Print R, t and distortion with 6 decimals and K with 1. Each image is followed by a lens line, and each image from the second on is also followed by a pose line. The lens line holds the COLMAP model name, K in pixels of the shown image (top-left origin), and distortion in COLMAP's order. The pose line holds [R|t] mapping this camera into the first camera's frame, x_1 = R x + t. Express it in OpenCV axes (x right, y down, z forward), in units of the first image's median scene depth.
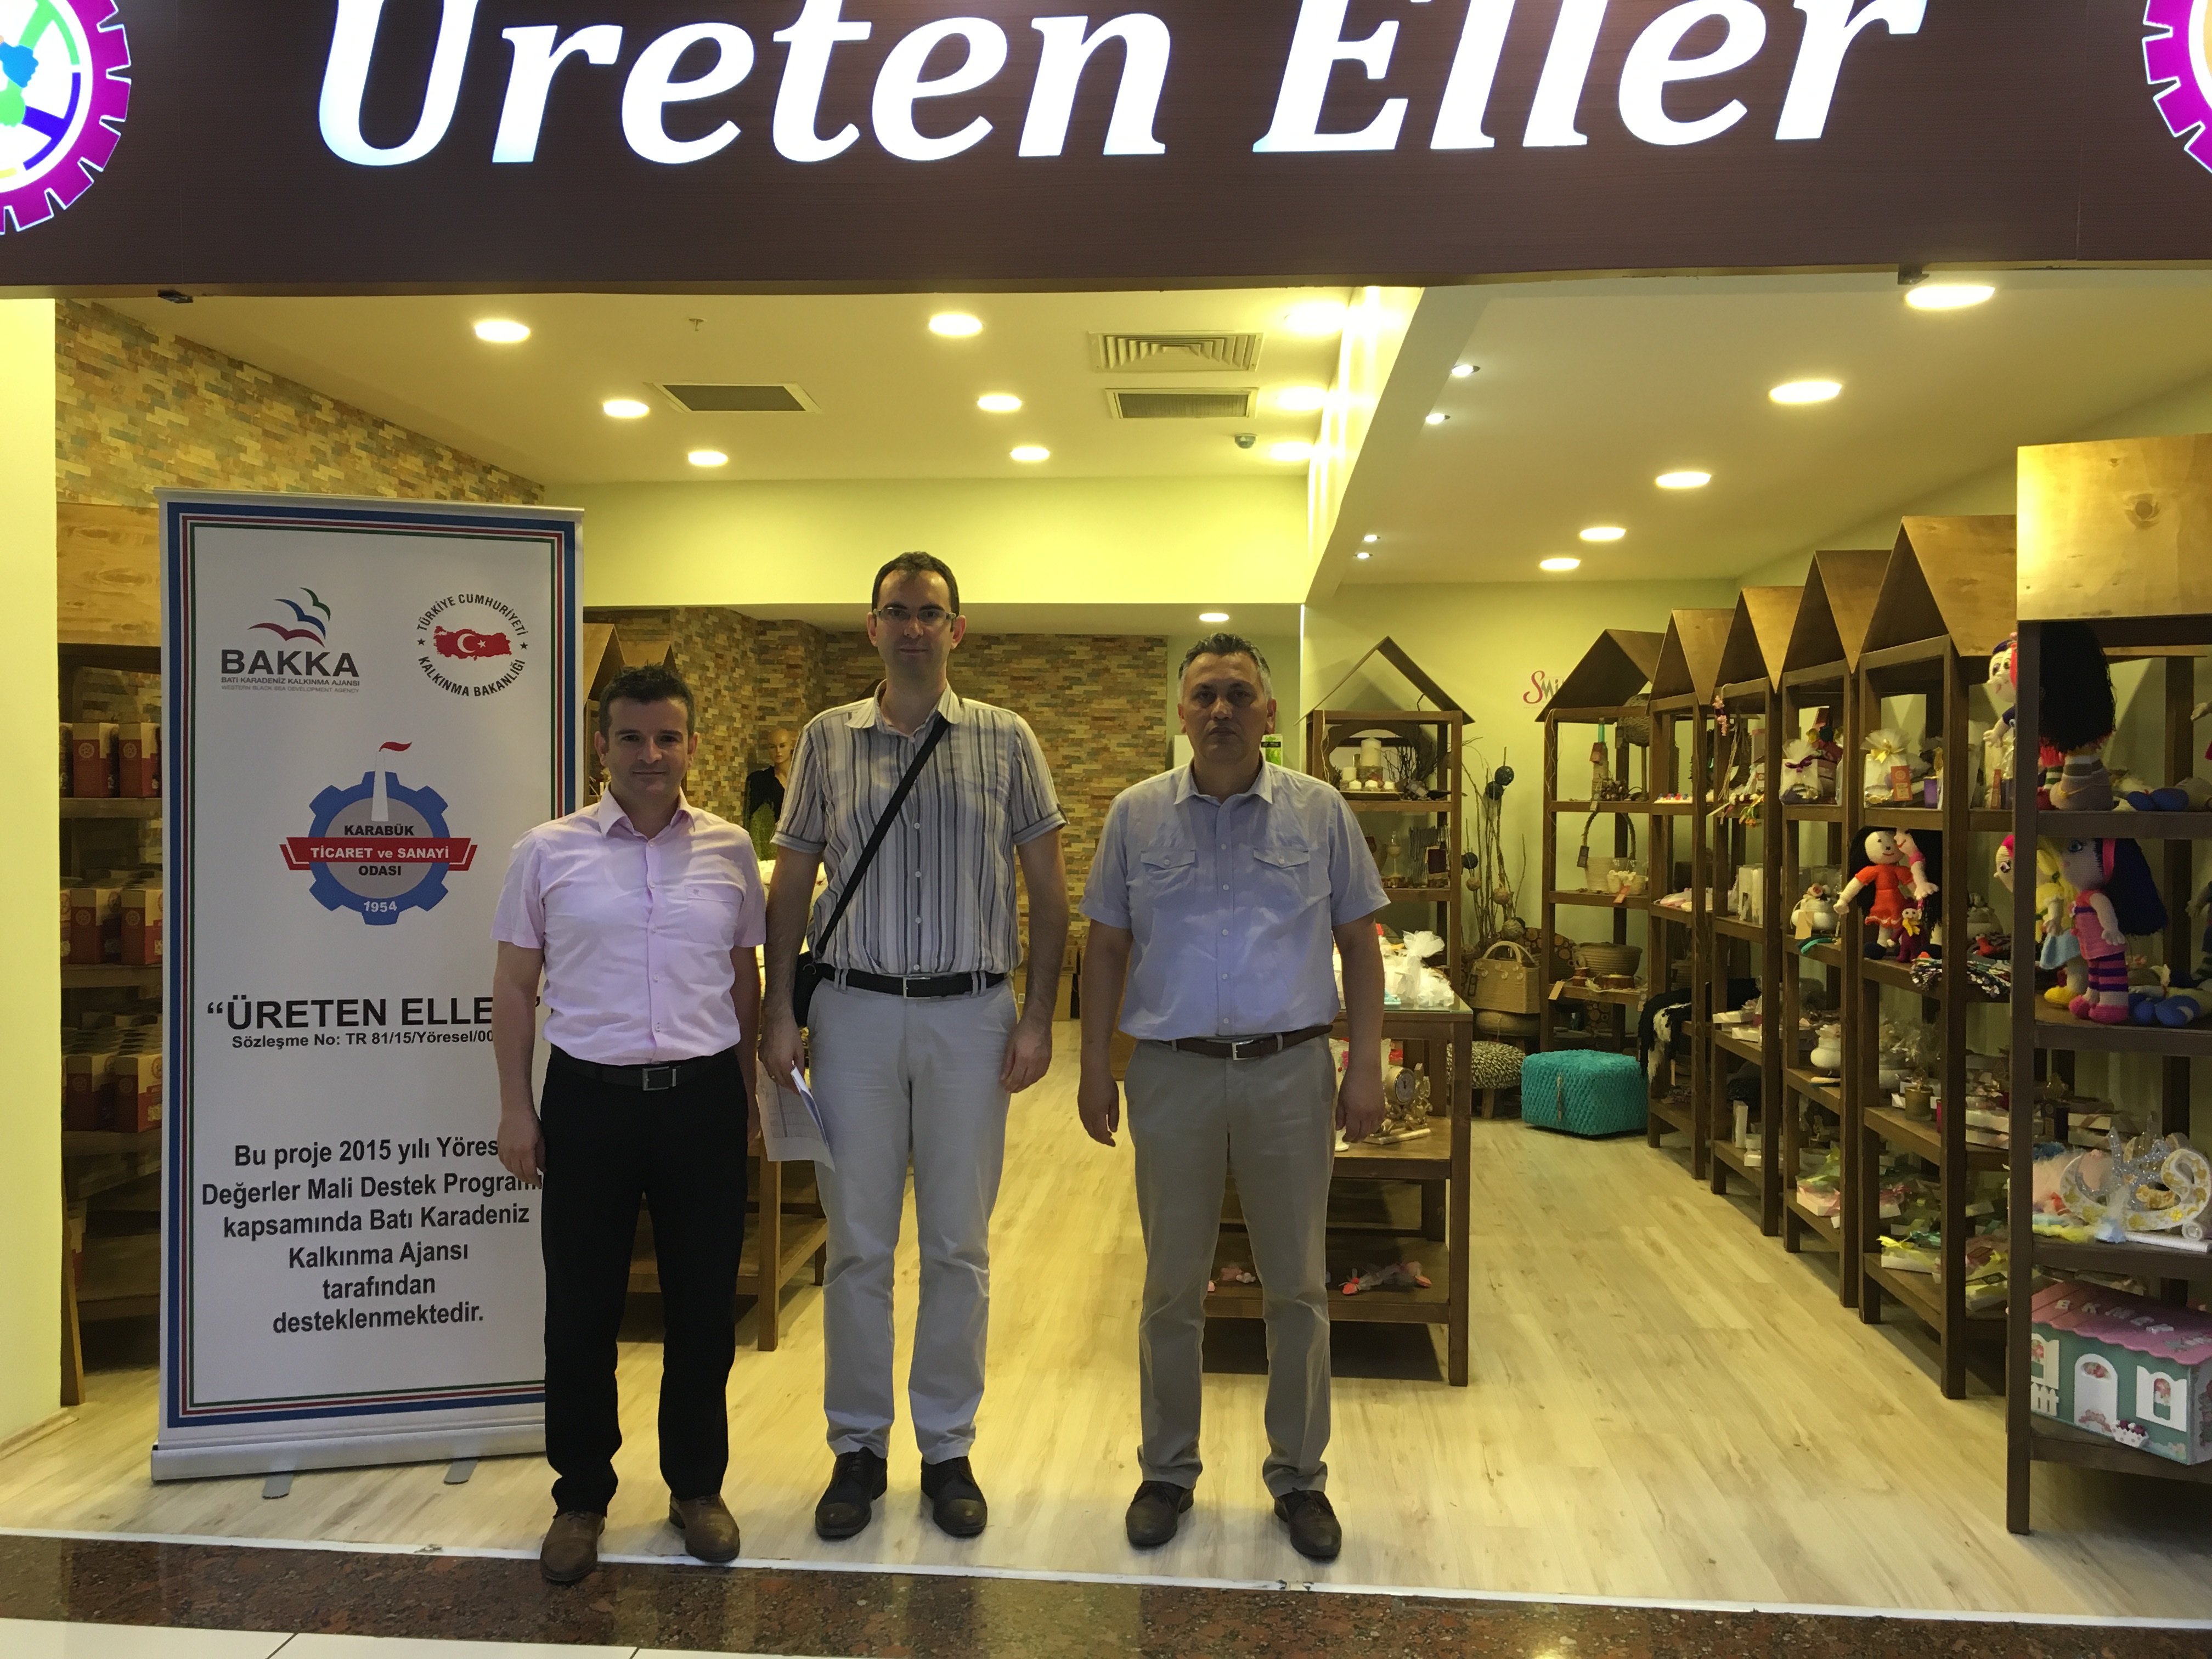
lens RADIAL K [[1893.6, 0, 1115.3], [0, 1893.6, 839.6], [0, 0, 1]] dist [0.057602, -0.079974]
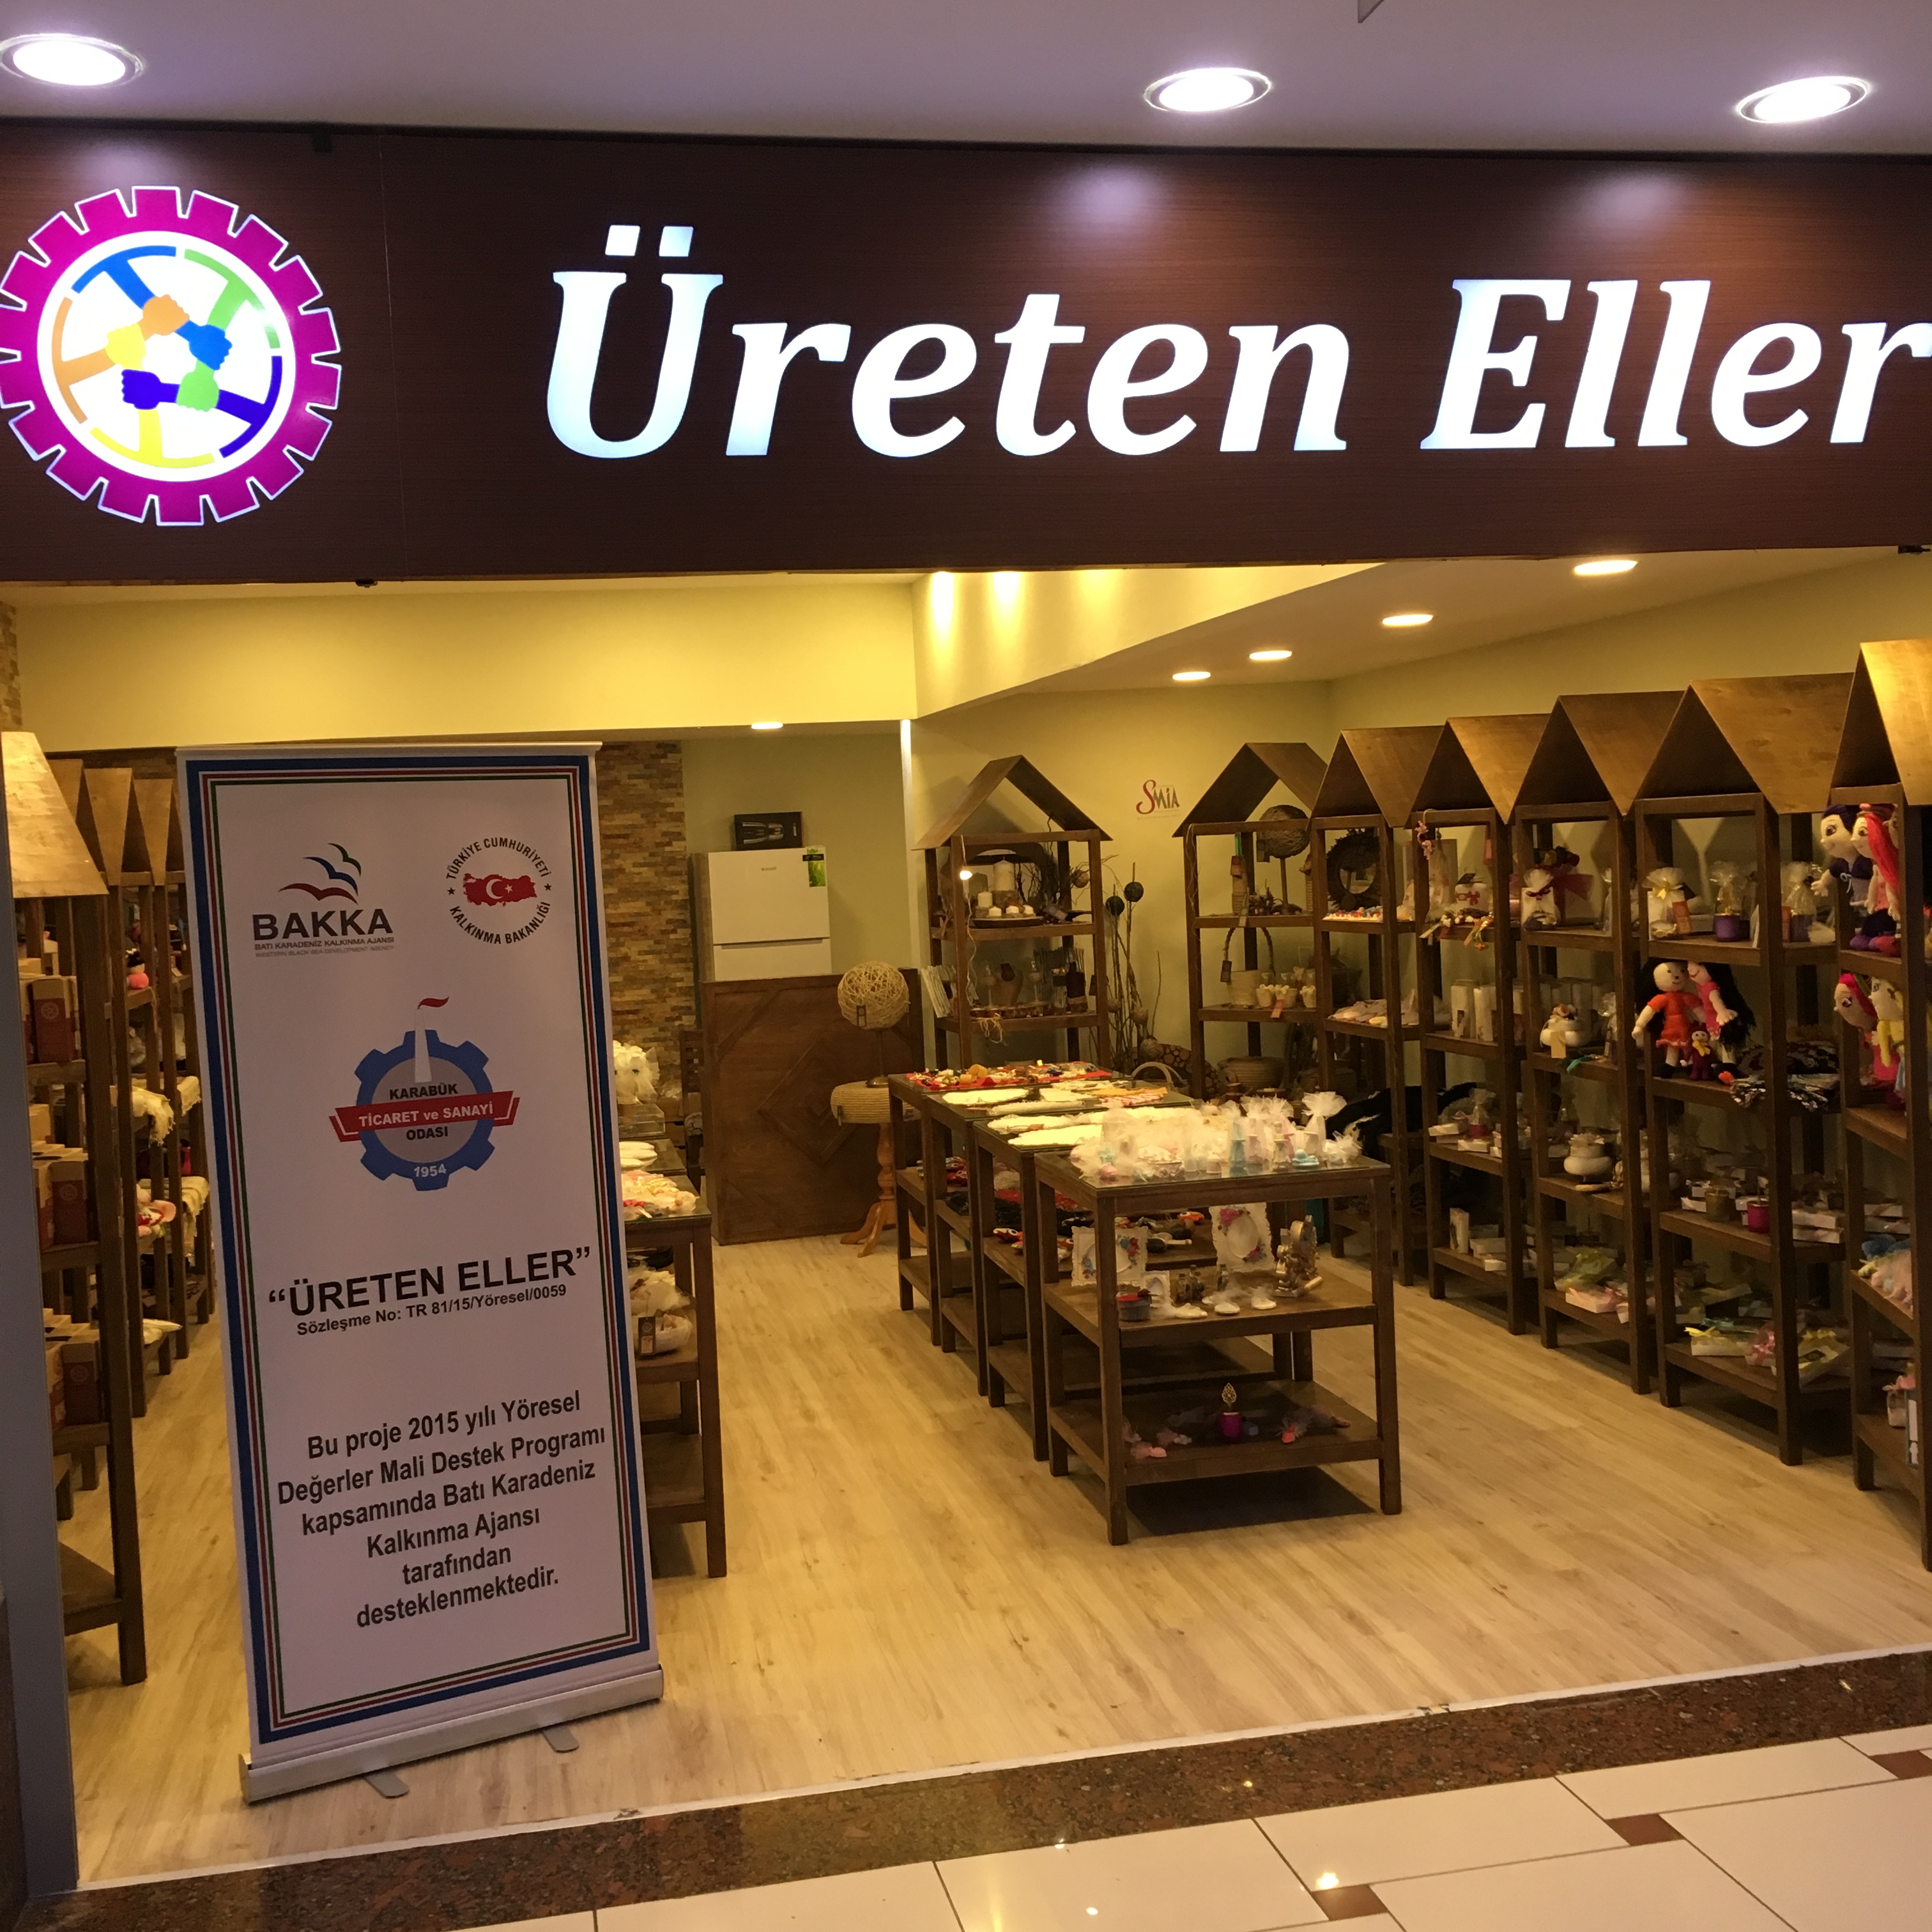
lens RADIAL K [[2207.4, 0, 966.3], [0, 2207.4, 968.6], [0, 0, 1]] dist [0.029470, 0.000000]
pose [[0.957719, -0.068212, 0.279500, -0.430566], [0.060347, 0.997504, 0.036660, -0.090310], [-0.281303, -0.018243, 0.959445, -0.137342]]
